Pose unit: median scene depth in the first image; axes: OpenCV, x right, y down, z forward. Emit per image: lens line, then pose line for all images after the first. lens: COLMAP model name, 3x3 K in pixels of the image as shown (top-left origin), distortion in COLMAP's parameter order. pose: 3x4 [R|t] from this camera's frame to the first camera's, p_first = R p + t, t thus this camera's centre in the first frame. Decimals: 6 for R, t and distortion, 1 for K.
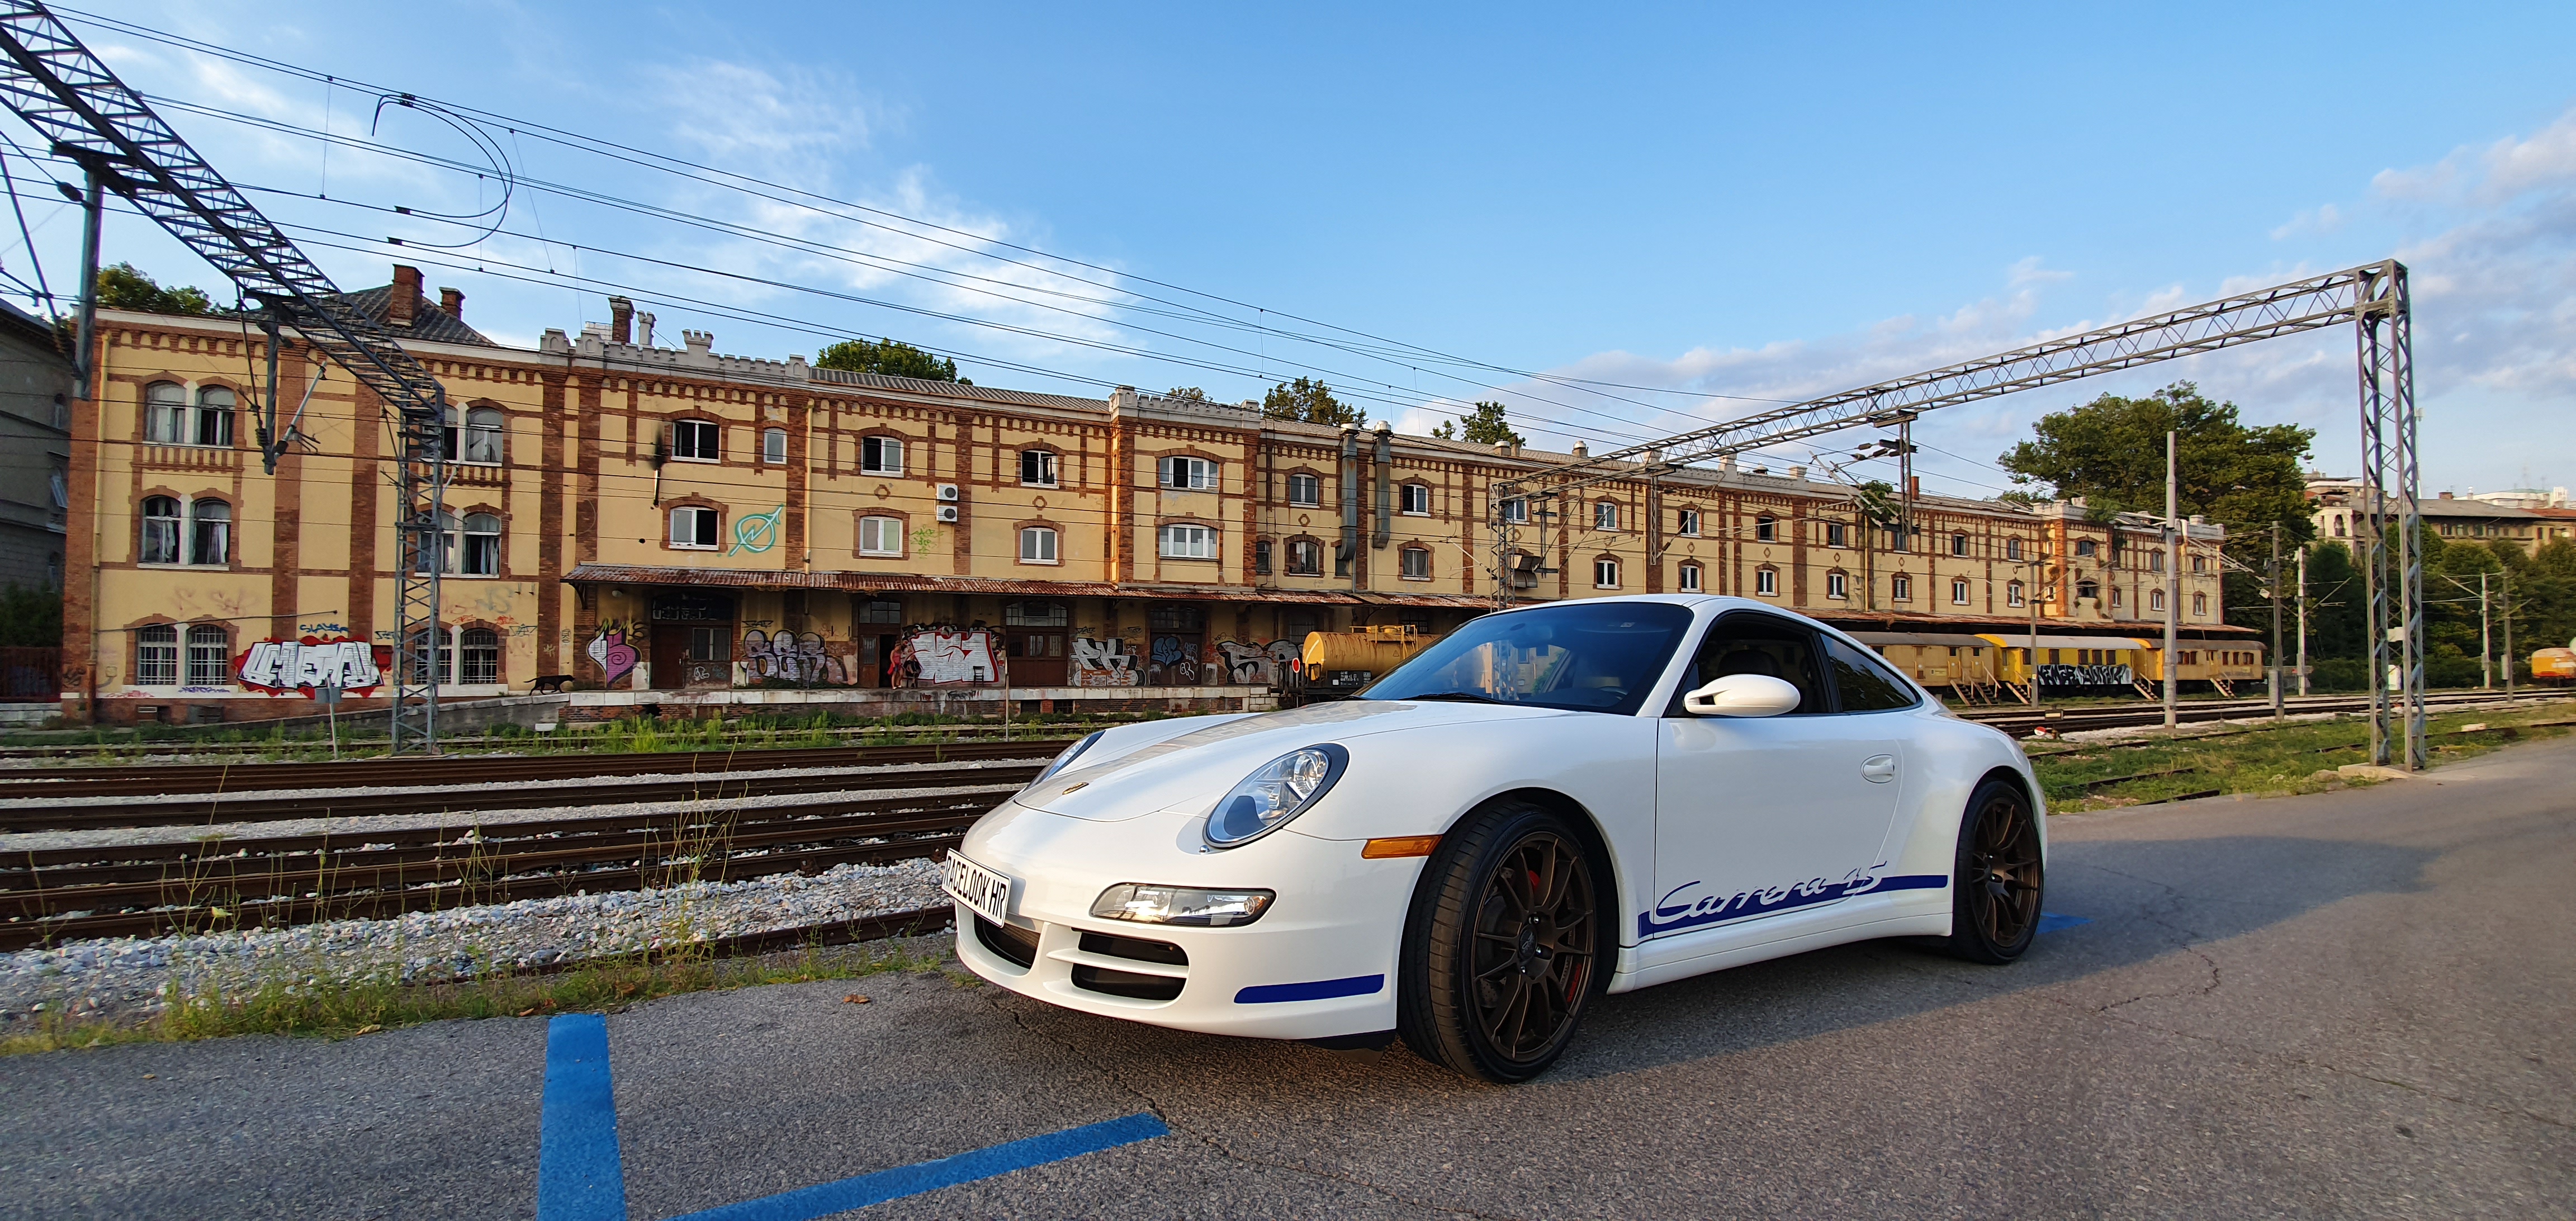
lens RADIAL K [[1026.9, 0, 1293.9], [0, 1026.9, 637.8], [0, 0, 1]] dist [0.001775, -0.012764]
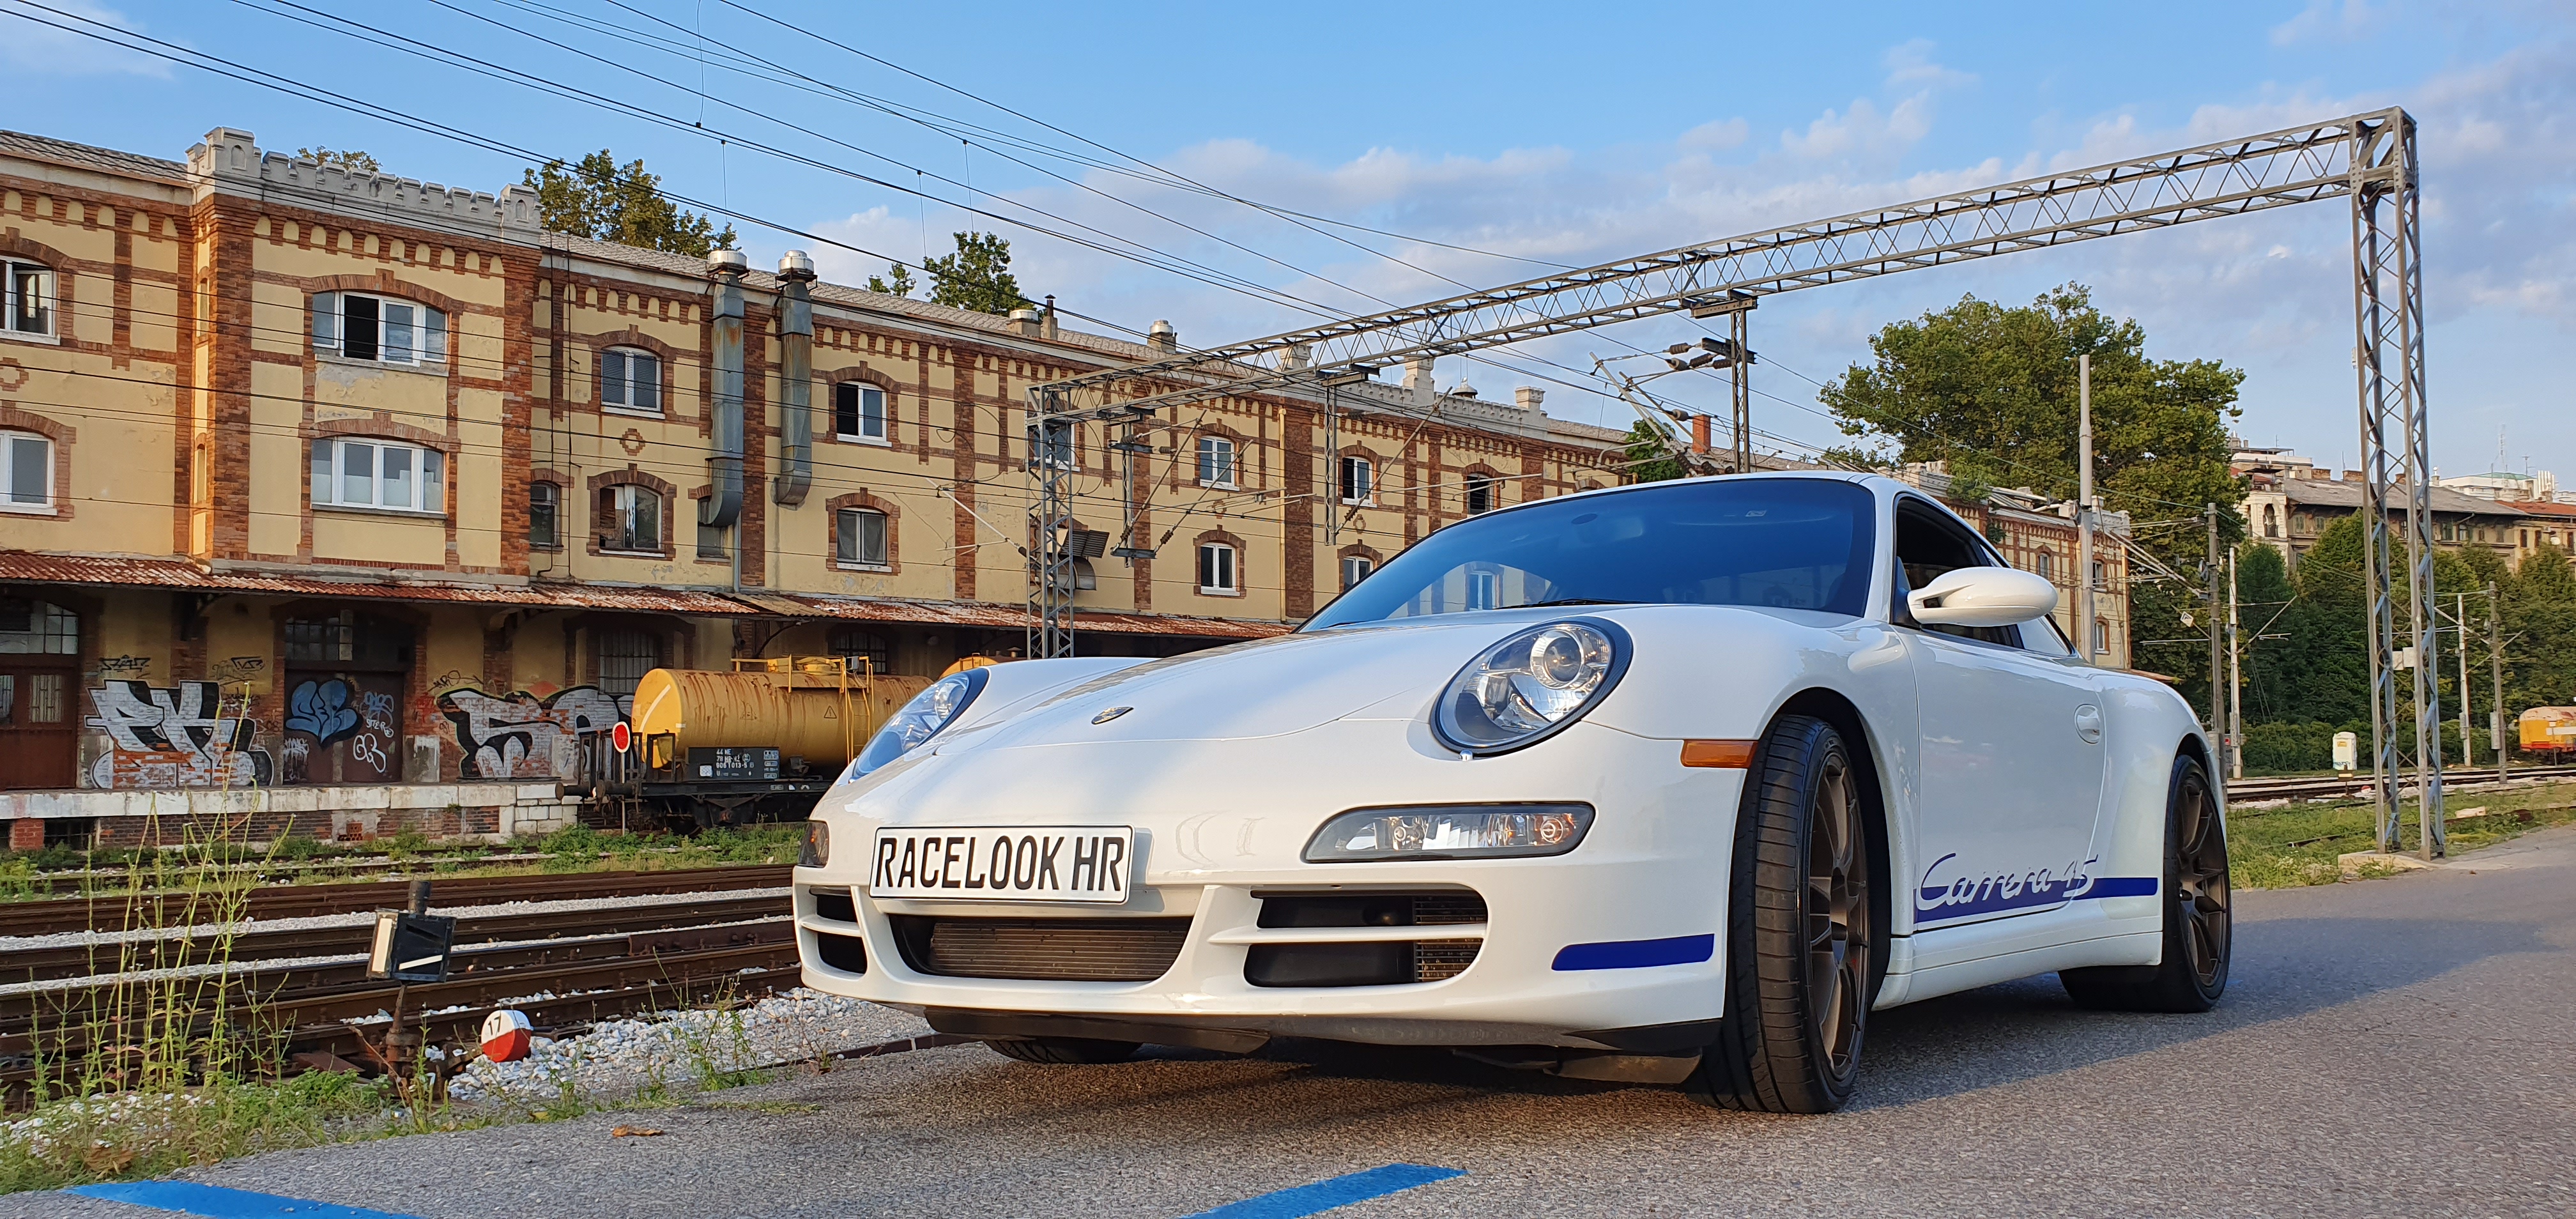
lens RADIAL K [[2021.3, 0, 1281.6], [0, 2021.3, 659.9], [0, 0, 1]] dist [0.049374, -0.068688]
pose [[0.938575, 0.005724, 0.345029, -0.053046], [0.001246, 0.999800, -0.019975, 0.013908], [-0.345074, 0.019178, 0.938379, -0.014150]]
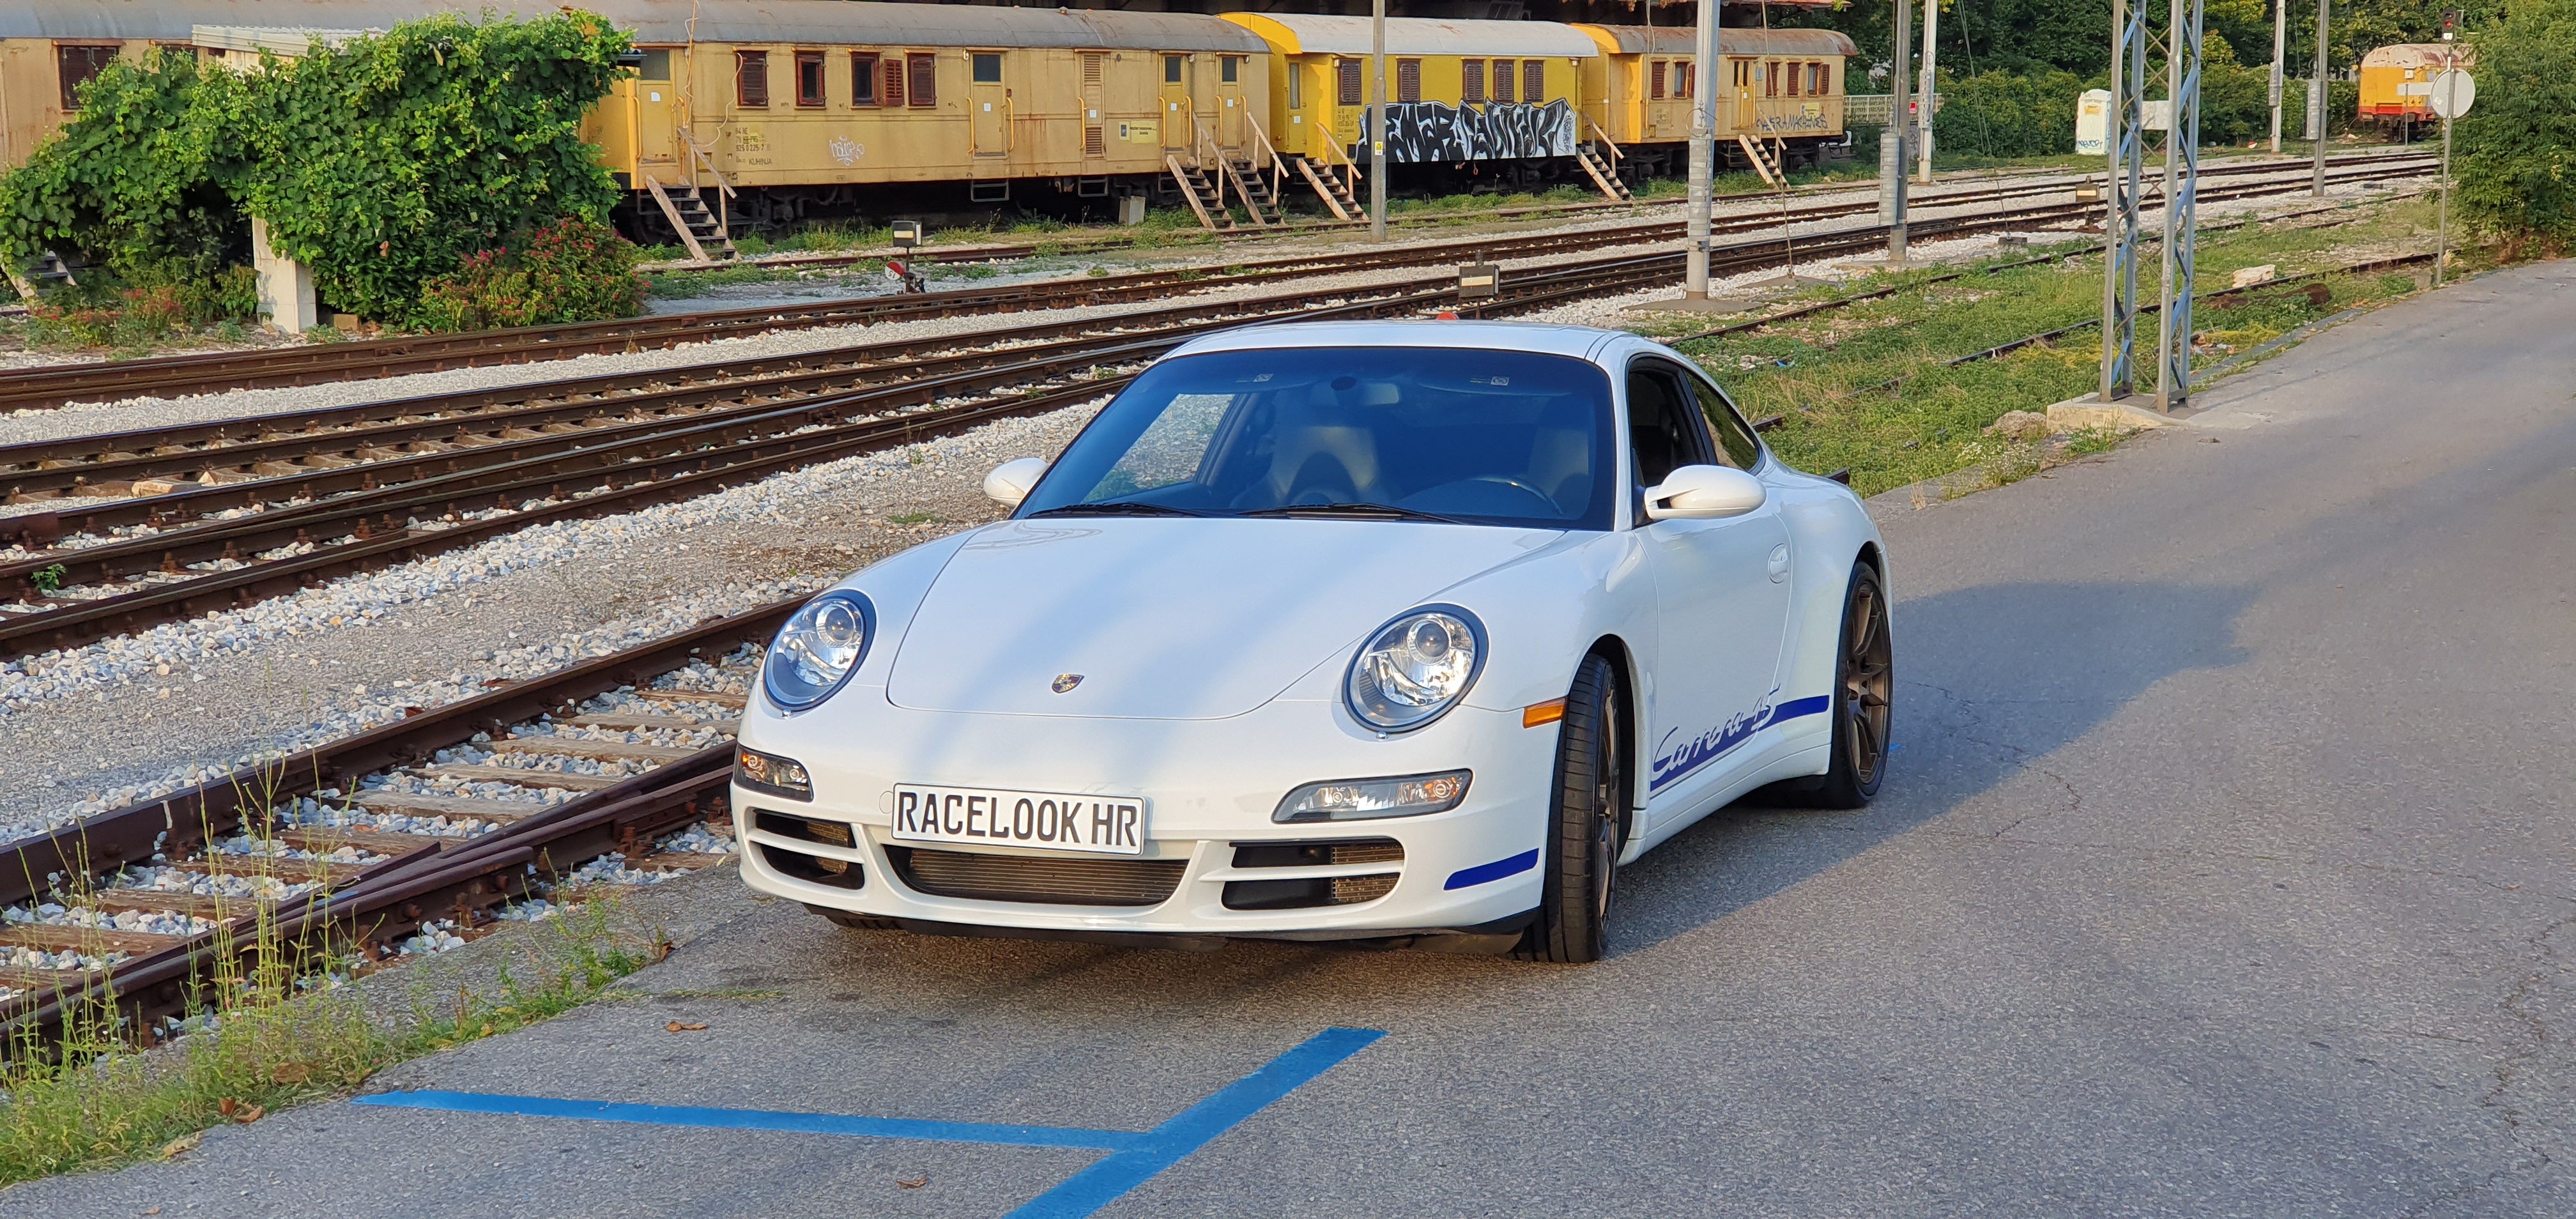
lens RADIAL K [[3931.4, 0, 1303.1], [0, 3931.4, 629.0], [0, 0, 1]] dist [0.015395, 0.000000]
pose [[0.805826, -0.081685, 0.586491, -0.174697], [-0.020348, 0.986035, 0.165290, -0.036602], [-0.591803, -0.145128, 0.792911, -0.134908]]
